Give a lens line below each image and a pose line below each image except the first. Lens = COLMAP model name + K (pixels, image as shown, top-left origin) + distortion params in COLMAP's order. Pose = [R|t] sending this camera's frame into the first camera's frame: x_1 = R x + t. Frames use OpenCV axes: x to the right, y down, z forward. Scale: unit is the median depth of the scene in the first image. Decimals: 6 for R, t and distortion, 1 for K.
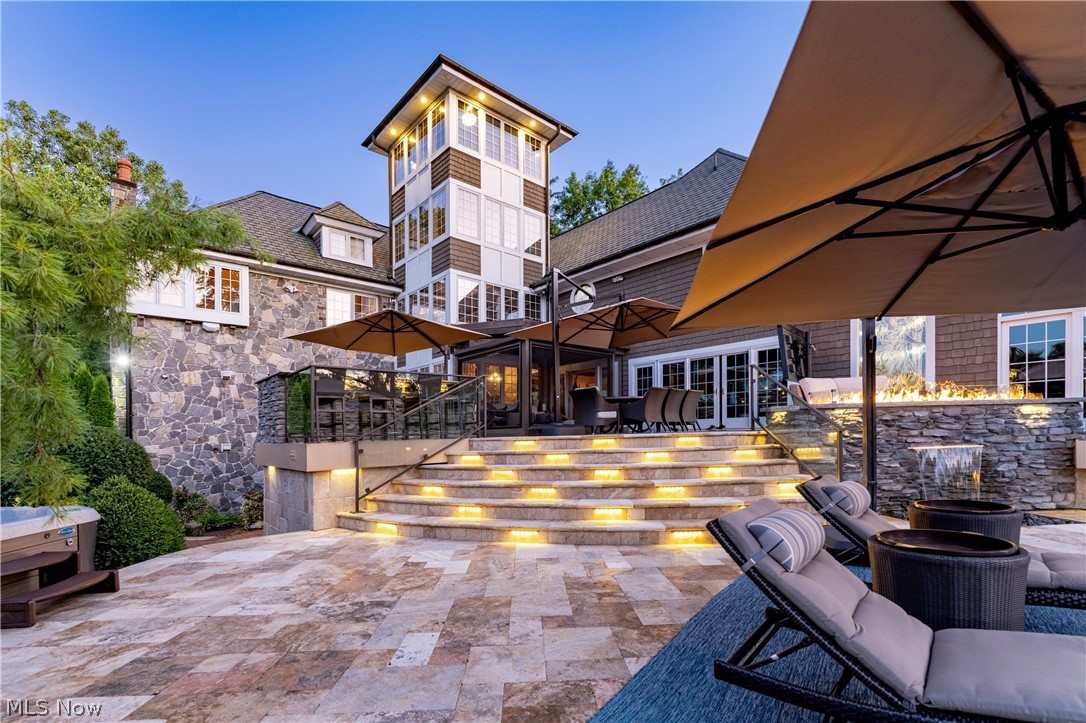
lens RADIAL K [[483.7, 0, 542.6], [0, 483.7, 429.6], [0, 0, 1]] dist [-0.000154, -0.000062]
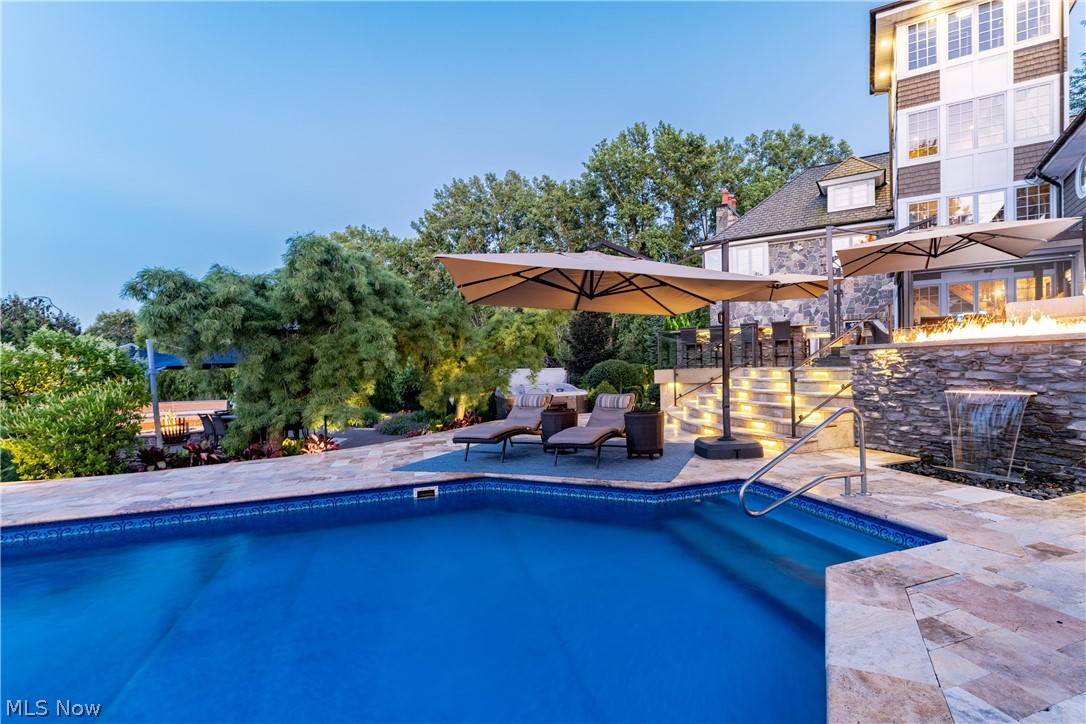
lens RADIAL K [[465.8, 0, 573.8], [0, 465.8, 360.1], [0, 0, 1]] dist [0.001408, 0.000087]
pose [[0.303528, 0.003988, -0.952814, 0.547380], [0.026930, 0.999556, 0.012762, -0.019987], [0.952442, -0.029533, 0.303286, 0.023224]]
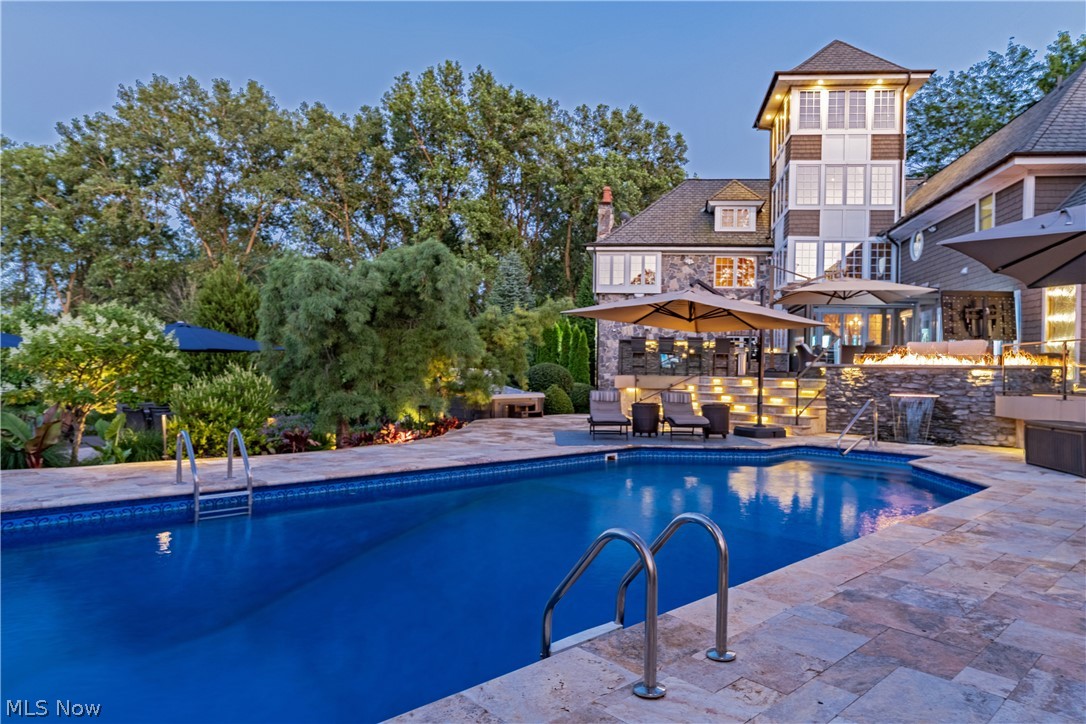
lens RADIAL K [[629.9, 0, 539.2], [0, 629.9, 342.1], [0, 0, 1]] dist [-0.000780, 0.000034]
pose [[0.620765, 0.001441, -0.783995, 0.644574], [-0.026741, 0.999455, -0.019336, -0.023682], [0.783540, 0.032968, 0.620466, -0.442105]]
